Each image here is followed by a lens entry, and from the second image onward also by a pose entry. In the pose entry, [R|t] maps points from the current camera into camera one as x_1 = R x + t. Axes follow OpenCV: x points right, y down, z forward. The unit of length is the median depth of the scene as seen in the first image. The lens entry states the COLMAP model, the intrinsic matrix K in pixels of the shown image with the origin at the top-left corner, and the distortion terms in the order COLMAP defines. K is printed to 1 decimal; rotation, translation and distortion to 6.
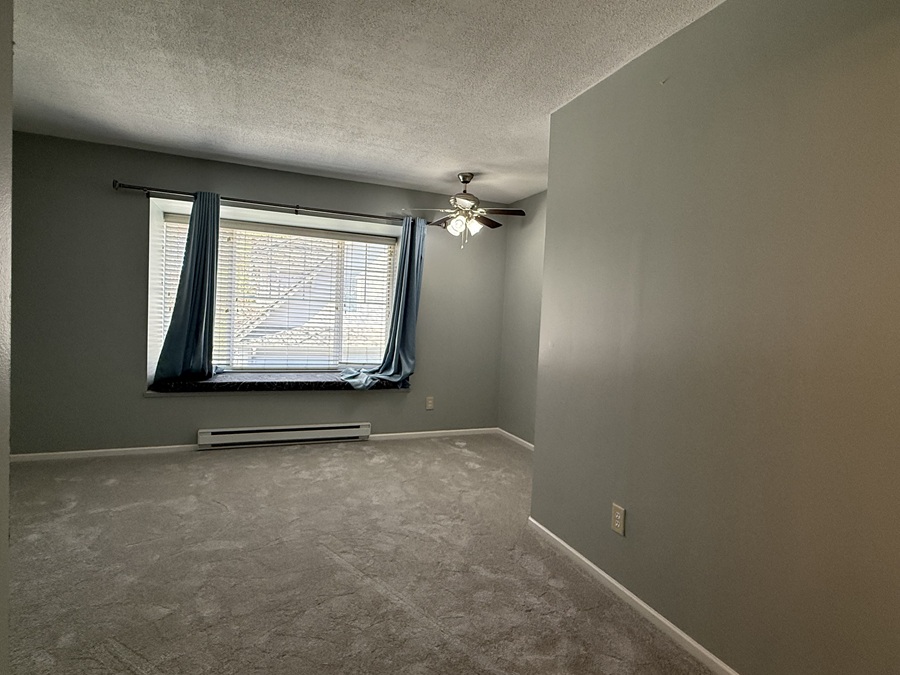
lens RADIAL K [[479.5, 0, 451.0], [0, 479.5, 340.7], [0, 0, 1]] dist [0.001742, 0.001604]
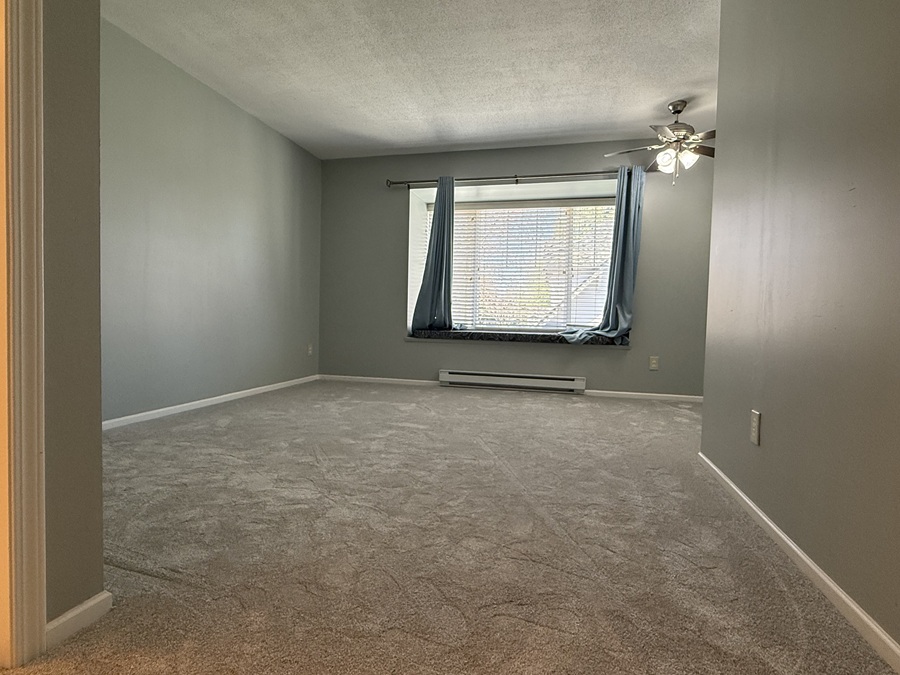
lens RADIAL K [[479.5, 0, 446.0], [0, 479.5, 341.7], [0, 0, 1]] dist [0.001742, 0.001604]
pose [[0.804020, 0.002186, -0.594598, 0.223800], [-0.016299, 0.999698, -0.018365, 0.134935], [0.594379, 0.024457, 0.803813, 0.005772]]
